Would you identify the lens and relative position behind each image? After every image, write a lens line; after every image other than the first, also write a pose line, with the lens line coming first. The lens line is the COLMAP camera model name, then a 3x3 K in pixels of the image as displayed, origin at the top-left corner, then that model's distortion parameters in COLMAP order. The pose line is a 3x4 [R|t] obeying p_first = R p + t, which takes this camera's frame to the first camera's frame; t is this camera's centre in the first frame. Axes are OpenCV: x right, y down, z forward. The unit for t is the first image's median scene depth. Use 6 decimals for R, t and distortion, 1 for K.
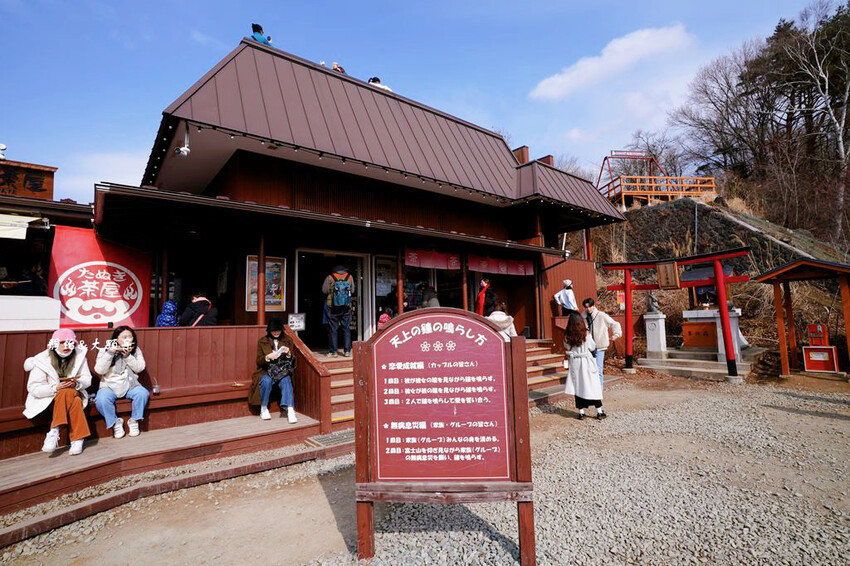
lens RADIAL K [[414.5, 0, 425.0], [0, 414.5, 283.0], [0, 0, 1]] dist [-0.080019, 0.039698]
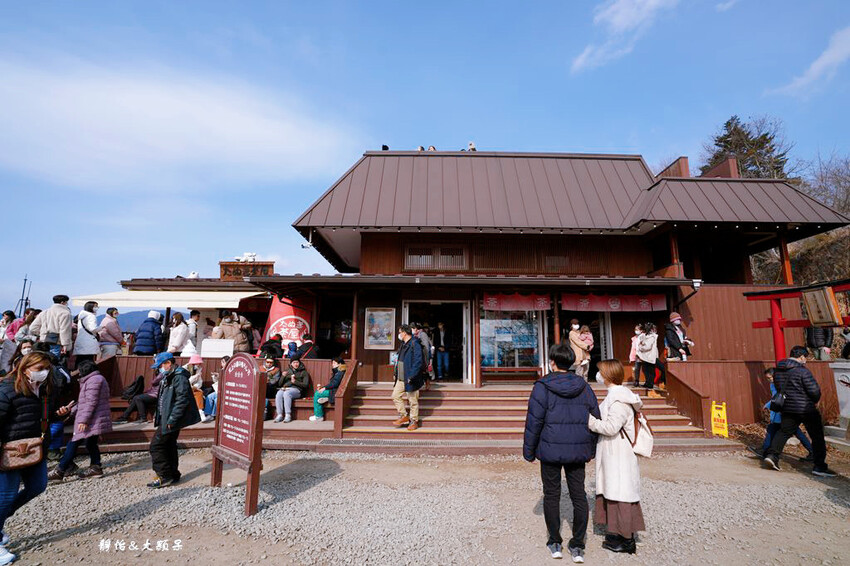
lens RADIAL K [[414.5, 0, 425.0], [0, 414.5, 283.0], [0, 0, 1]] dist [-0.080019, 0.039698]
pose [[0.777385, -0.077894, -0.624184, 0.447281], [0.027566, 0.995568, -0.089909, -0.015088], [0.628421, 0.052688, 0.776087, 0.030993]]
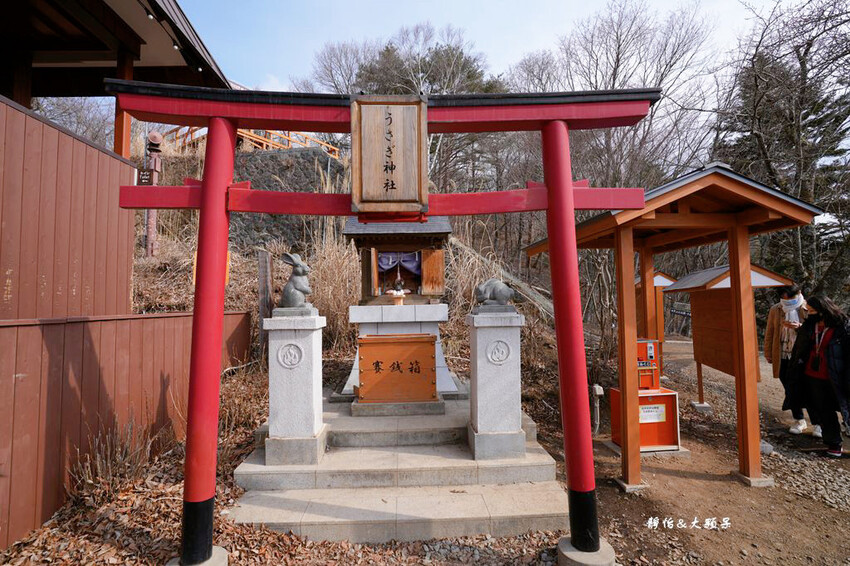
lens RADIAL K [[414.5, 0, 425.0], [0, 414.5, 283.0], [0, 0, 1]] dist [-0.080019, 0.039698]
pose [[0.606642, 0.057884, 0.792865, 0.380258], [-0.070187, 0.997351, -0.019111, 0.052460], [-0.791871, -0.044055, 0.609097, 0.745192]]
